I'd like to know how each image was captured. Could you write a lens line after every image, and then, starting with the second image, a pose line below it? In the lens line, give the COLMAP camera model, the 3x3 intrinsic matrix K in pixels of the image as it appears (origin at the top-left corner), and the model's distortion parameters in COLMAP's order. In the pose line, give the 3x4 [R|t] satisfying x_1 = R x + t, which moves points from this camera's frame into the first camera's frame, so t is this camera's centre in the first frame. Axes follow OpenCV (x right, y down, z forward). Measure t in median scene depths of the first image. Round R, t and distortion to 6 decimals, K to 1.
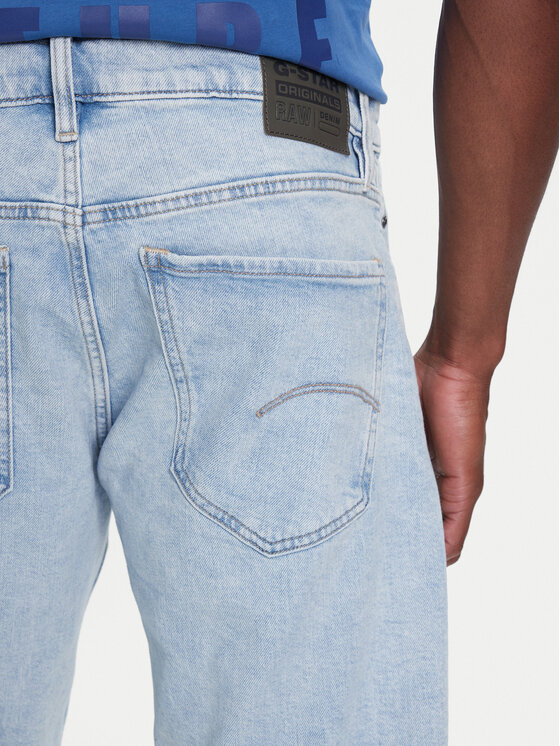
lens RADIAL K [[1765.3, 0, 280.0], [0, 1765.3, 373.0], [0, 0, 1]] dist [-0.027934, -0.040242]
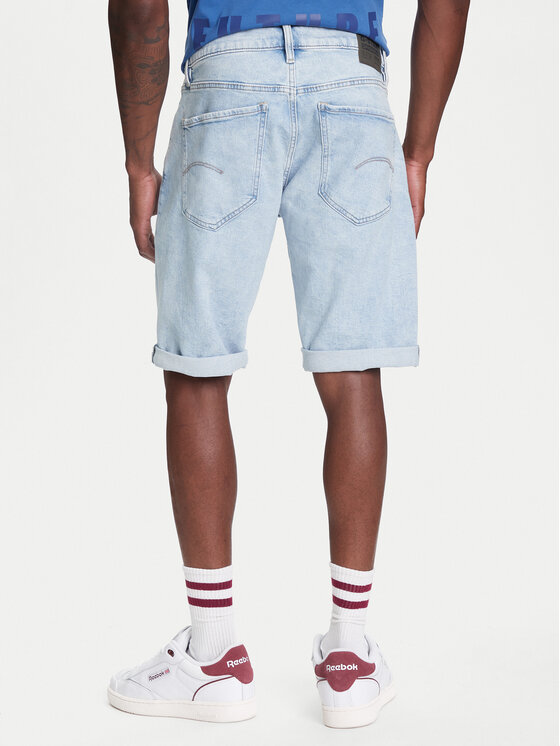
lens RADIAL K [[1765.3, 0, 280.0], [0, 1765.3, 373.0], [0, 0, 1]] dist [-0.027934, -0.040242]
pose [[0.981260, -0.018176, 0.191828, -0.650211], [0.024723, 0.999189, -0.031796, 0.419956], [-0.191095, 0.035942, 0.980913, -1.598232]]
